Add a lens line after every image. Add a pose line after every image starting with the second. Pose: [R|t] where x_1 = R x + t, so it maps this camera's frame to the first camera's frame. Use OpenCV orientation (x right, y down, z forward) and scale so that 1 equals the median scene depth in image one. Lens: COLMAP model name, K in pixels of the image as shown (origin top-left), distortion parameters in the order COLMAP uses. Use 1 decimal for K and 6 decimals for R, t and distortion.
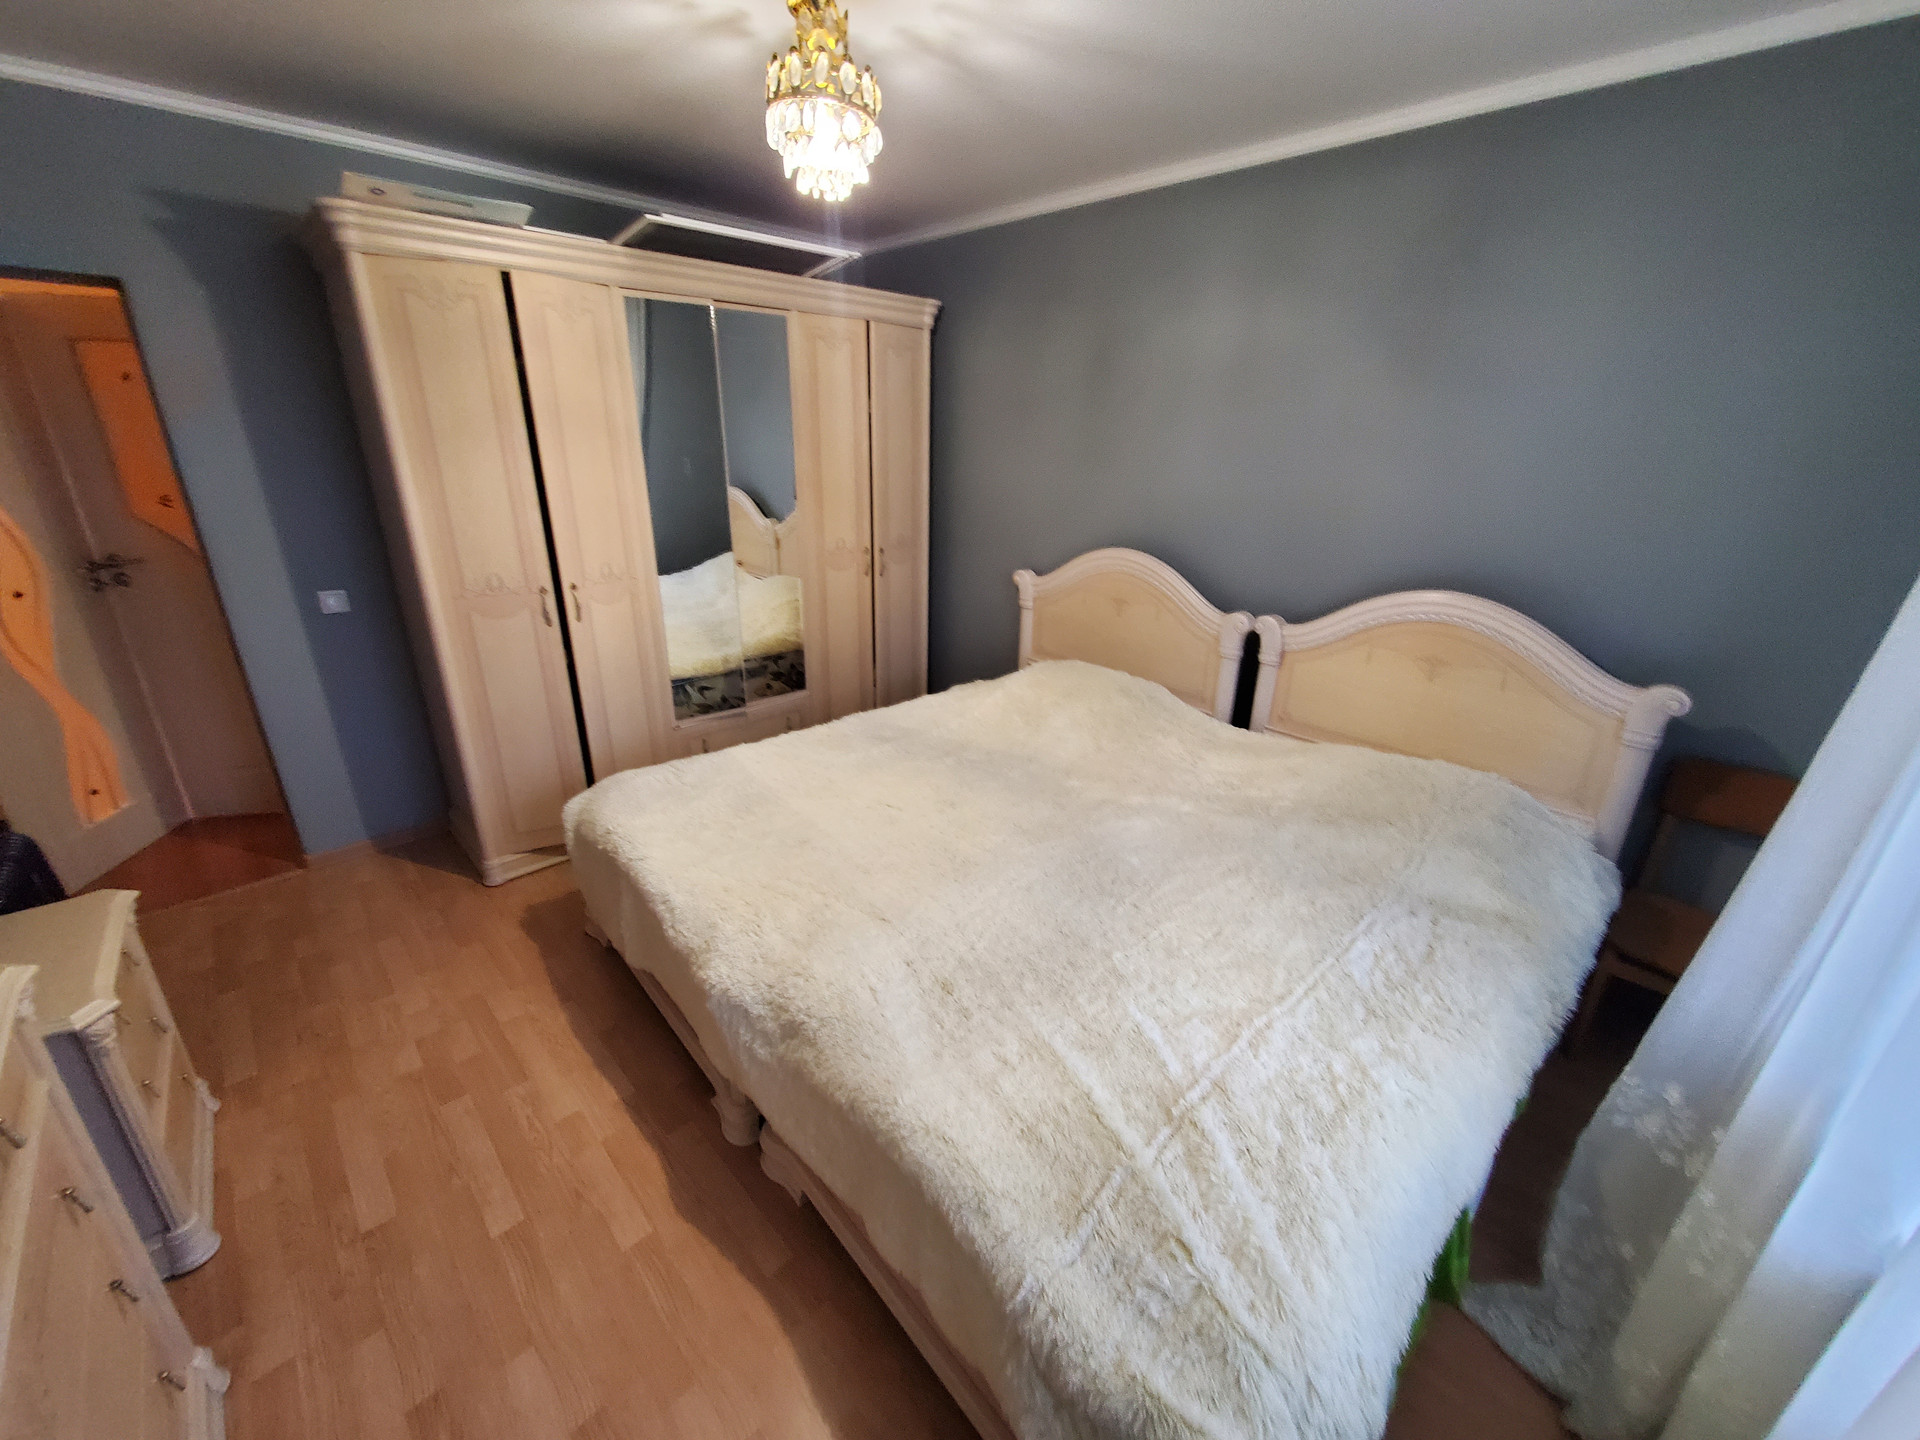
lens RADIAL K [[764.2, 0, 960.0], [0, 764.2, 720.0], [0, 0, 1]] dist [0.007939, -0.006339]
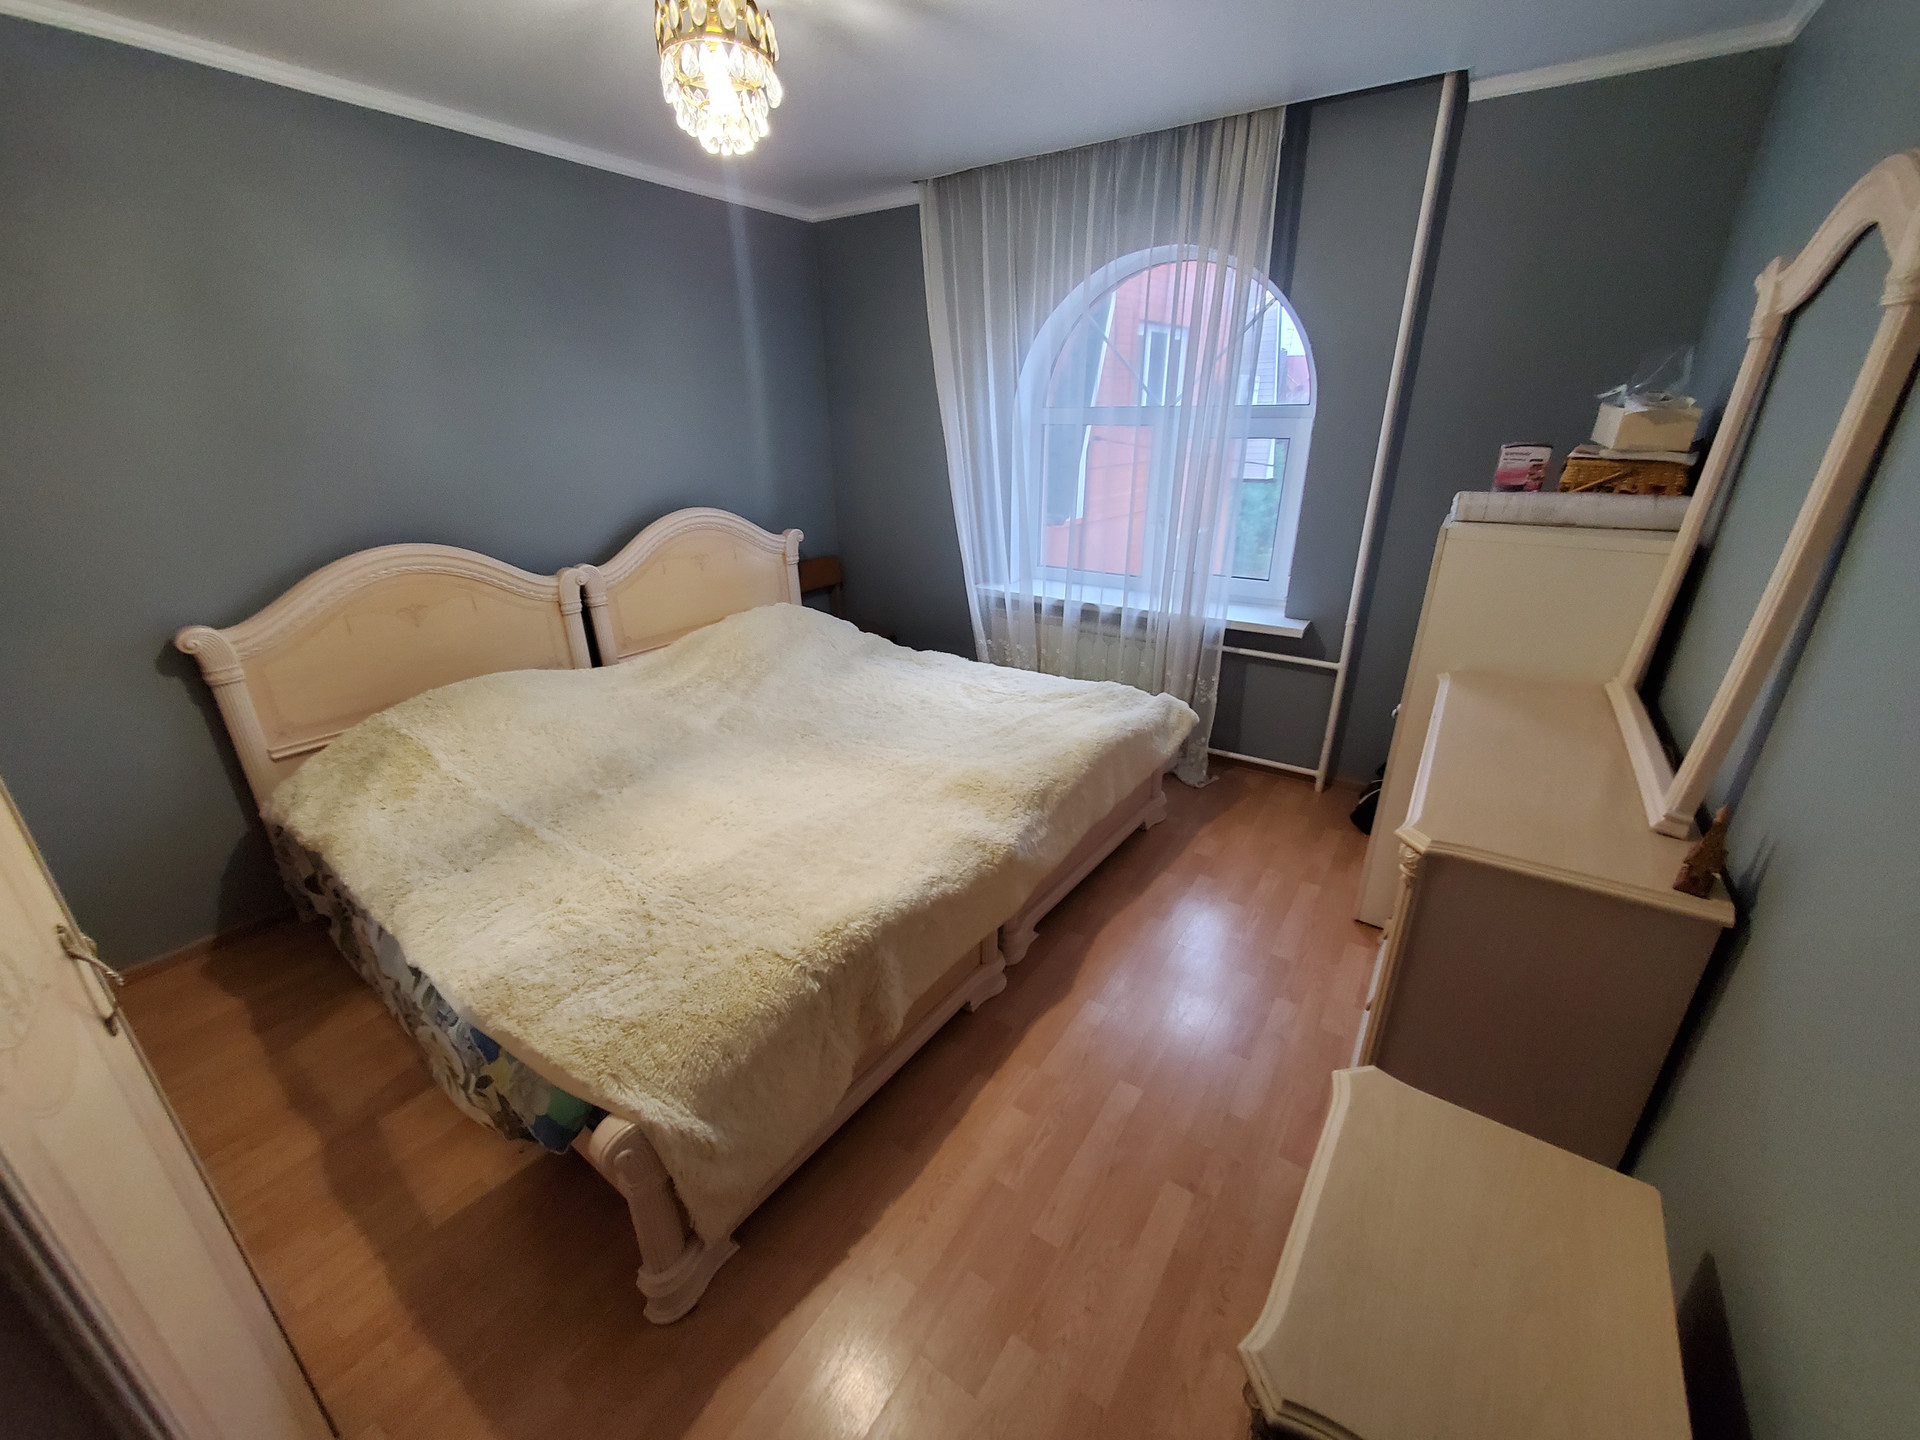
lens RADIAL K [[764.2, 0, 960.0], [0, 764.2, 720.0], [0, 0, 1]] dist [0.007939, -0.006339]
pose [[-0.214914, -0.378811, 0.900175, -1.124192], [0.344630, 0.833003, 0.432823, -0.332205], [-0.913806, 0.403247, -0.048475, 0.869325]]
